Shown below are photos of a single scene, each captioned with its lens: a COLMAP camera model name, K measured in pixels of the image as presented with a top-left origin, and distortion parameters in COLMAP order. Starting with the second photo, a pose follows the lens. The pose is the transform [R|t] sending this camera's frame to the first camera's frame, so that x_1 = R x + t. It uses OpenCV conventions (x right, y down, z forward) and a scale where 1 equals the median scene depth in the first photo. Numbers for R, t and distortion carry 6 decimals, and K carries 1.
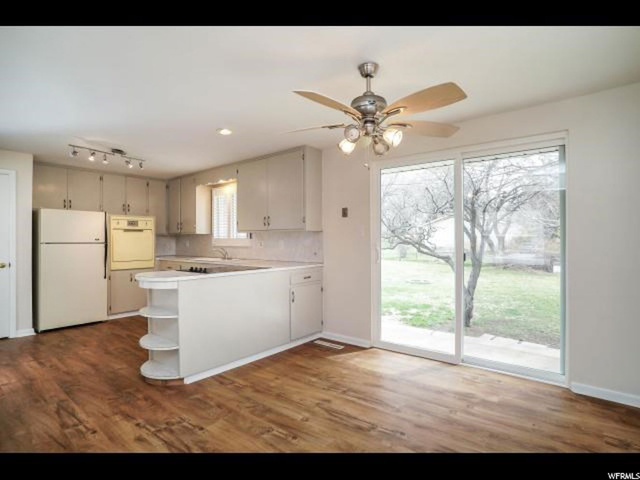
lens RADIAL K [[334.7, 0, 318.5], [0, 334.7, 241.0], [0, 0, 1]] dist [-0.075374, 0.037713]
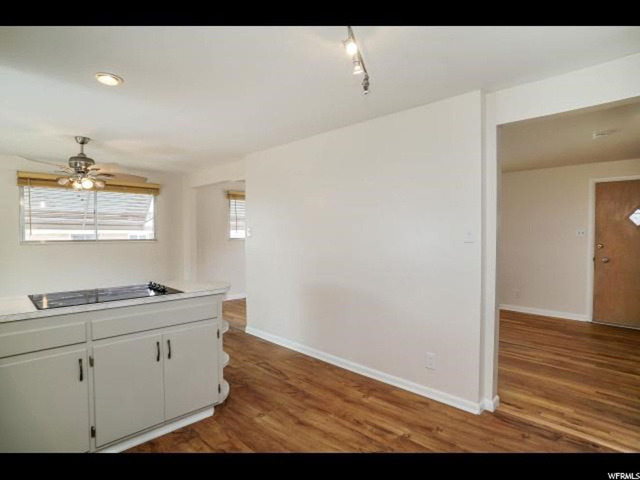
lens RADIAL K [[334.7, 0, 318.5], [0, 334.7, 241.0], [0, 0, 1]] dist [-0.075374, 0.037713]
pose [[-0.995366, -0.002117, 0.096132, -0.562233], [0.000478, 0.999636, 0.026962, -0.024253], [-0.096154, 0.026883, -0.995003, 1.196514]]
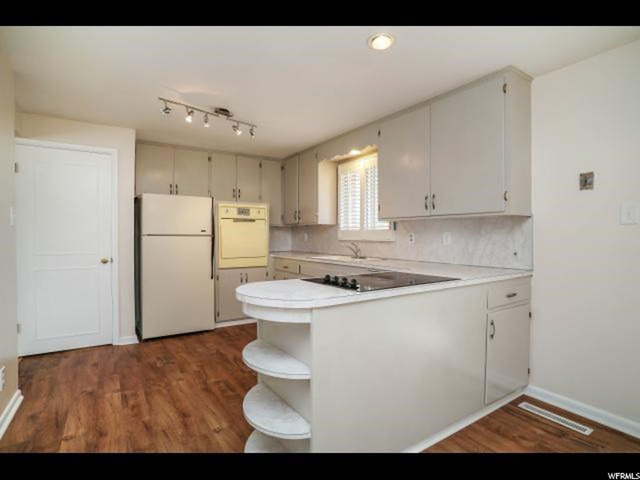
lens RADIAL K [[334.7, 0, 318.5], [0, 334.7, 241.0], [0, 0, 1]] dist [-0.075374, 0.037713]
pose [[0.951639, 0.009917, -0.307059, -0.156027], [-0.005301, 0.999860, 0.015865, 0.006196], [0.307174, -0.013470, 0.951558, 0.311925]]
